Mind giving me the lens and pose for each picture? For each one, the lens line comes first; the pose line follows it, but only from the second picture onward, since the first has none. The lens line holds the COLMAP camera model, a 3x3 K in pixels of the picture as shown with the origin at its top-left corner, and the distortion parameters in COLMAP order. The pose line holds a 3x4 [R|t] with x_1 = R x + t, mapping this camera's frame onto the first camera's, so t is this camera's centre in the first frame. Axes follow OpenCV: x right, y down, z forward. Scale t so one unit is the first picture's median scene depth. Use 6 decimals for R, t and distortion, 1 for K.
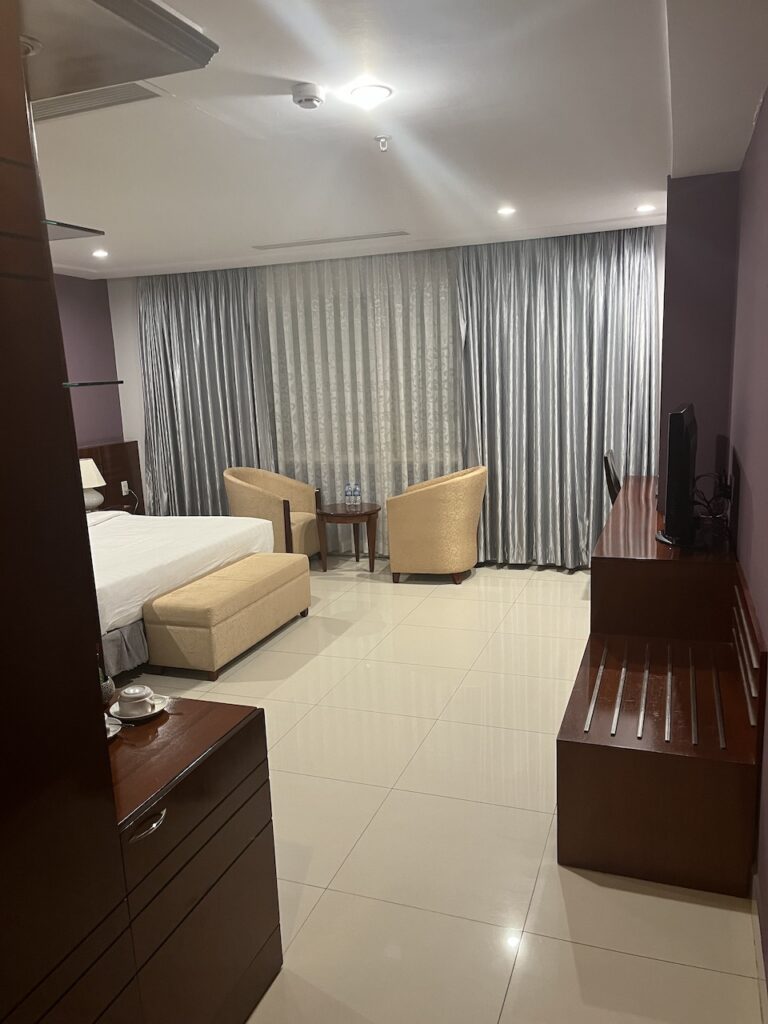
lens RADIAL K [[793.7, 0, 385.1], [0, 793.7, 513.0], [0, 0, 1]] dist [0.038045, -0.057175]
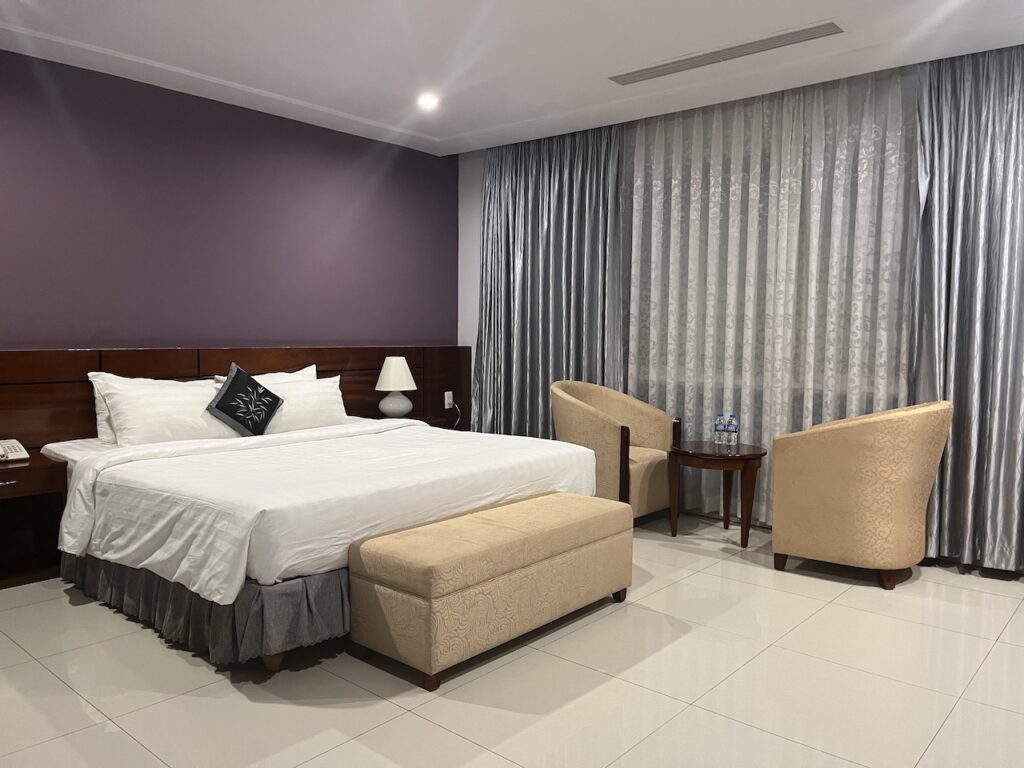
lens RADIAL K [[793.7, 0, 501.2], [0, 793.7, 378.2], [0, 0, 1]] dist [0.038045, -0.057175]
pose [[0.932526, 0.074860, -0.353259, 0.019231], [-0.113680, 0.989394, -0.090425, 0.017784], [0.342743, 0.124482, 0.931145, 0.290413]]
